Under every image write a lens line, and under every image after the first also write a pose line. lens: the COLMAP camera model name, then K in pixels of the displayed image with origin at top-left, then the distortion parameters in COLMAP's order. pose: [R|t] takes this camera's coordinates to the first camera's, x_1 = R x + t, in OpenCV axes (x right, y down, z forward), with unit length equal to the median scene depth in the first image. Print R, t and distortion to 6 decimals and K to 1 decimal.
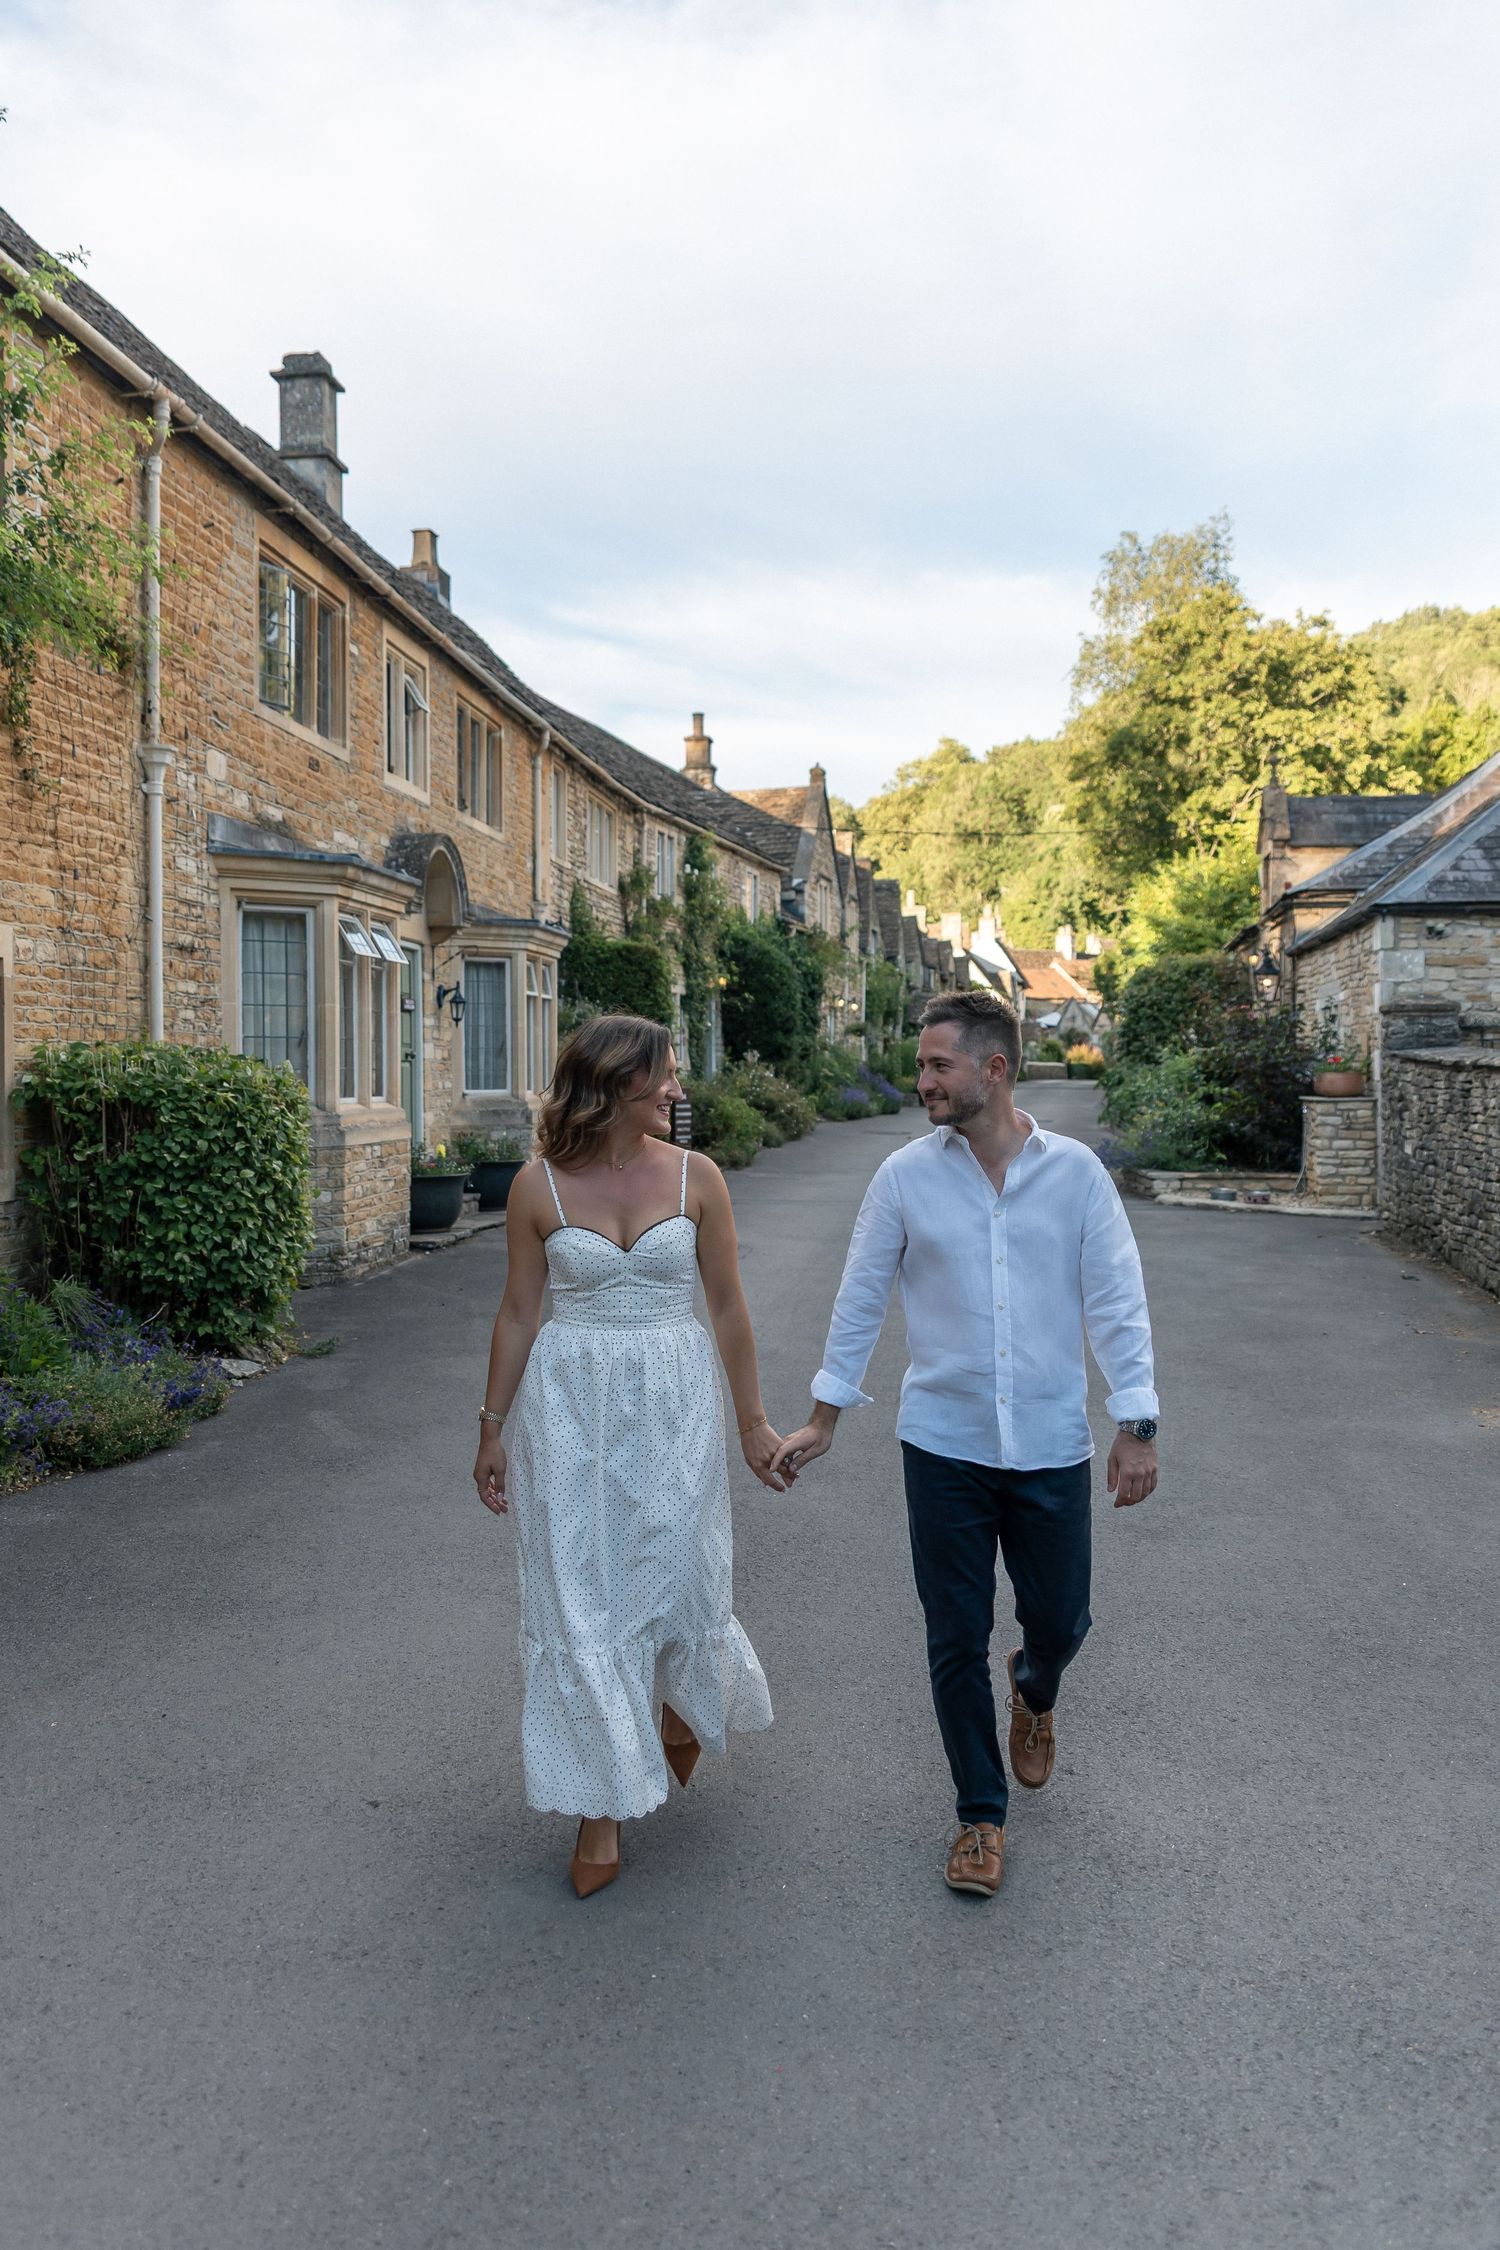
lens RADIAL K [[2013.7, 0, 750.0], [0, 2013.7, 1125.0], [0, 0, 1]] dist [-0.112900, 0.004192]
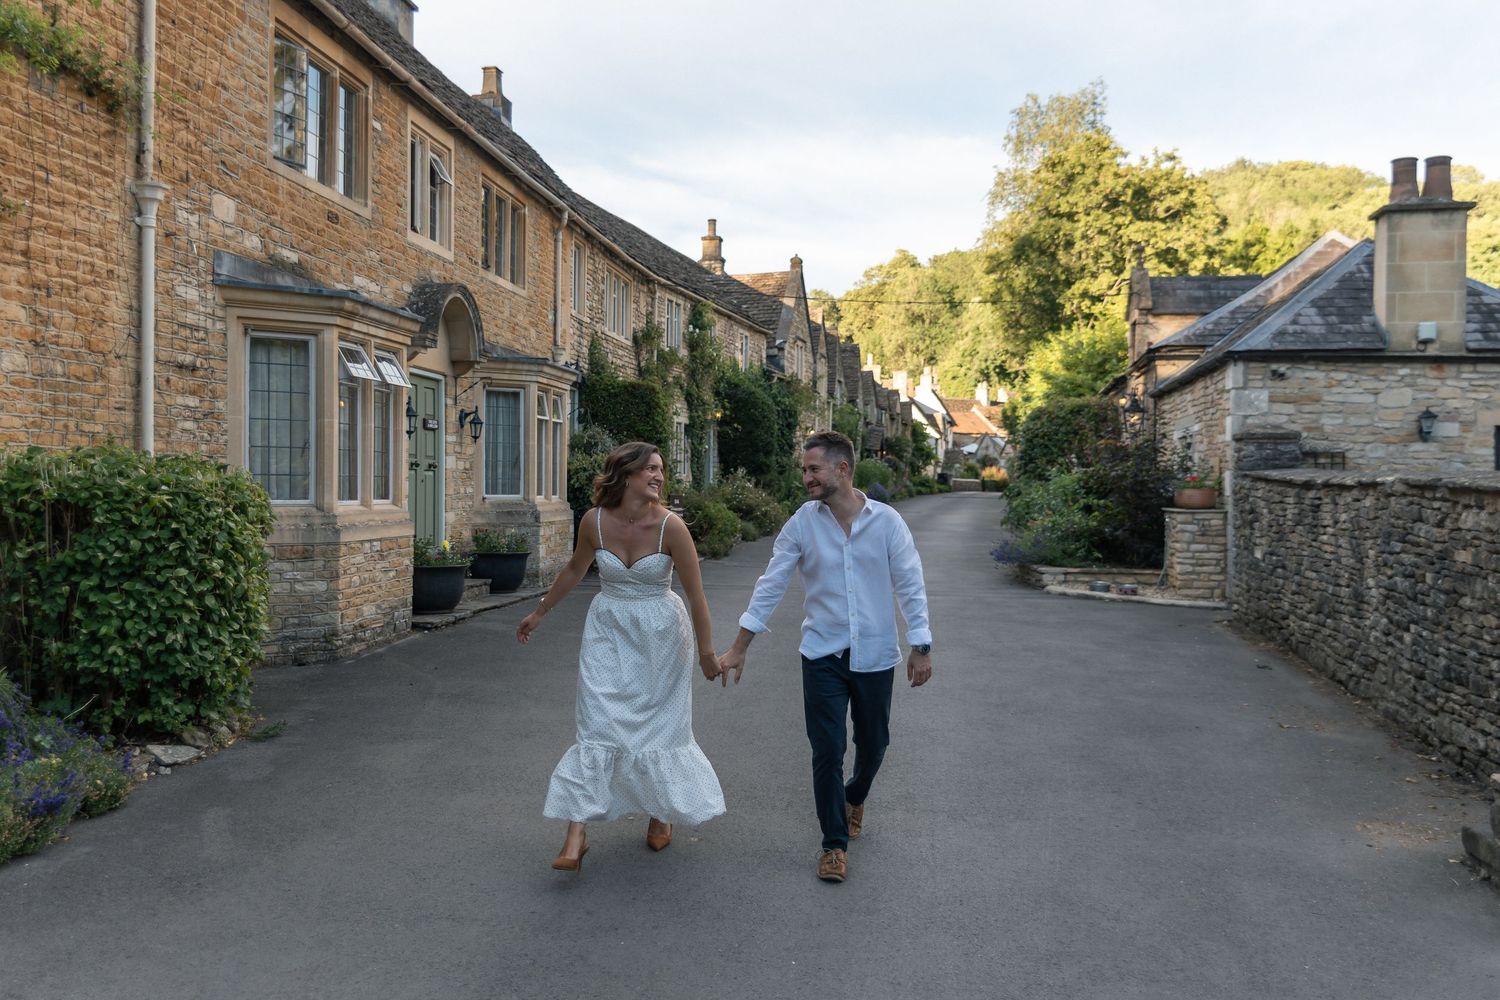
lens RADIAL K [[1372.7, 0, 750.0], [0, 1372.7, 500.0], [0, 0, 1]] dist [-0.085015, 0.008982]
pose [[0.999828, 0.012678, -0.013566, 0.032853], [-0.012870, 0.999817, -0.014167, -0.004203], [0.013384, 0.014339, 0.999808, 0.160942]]
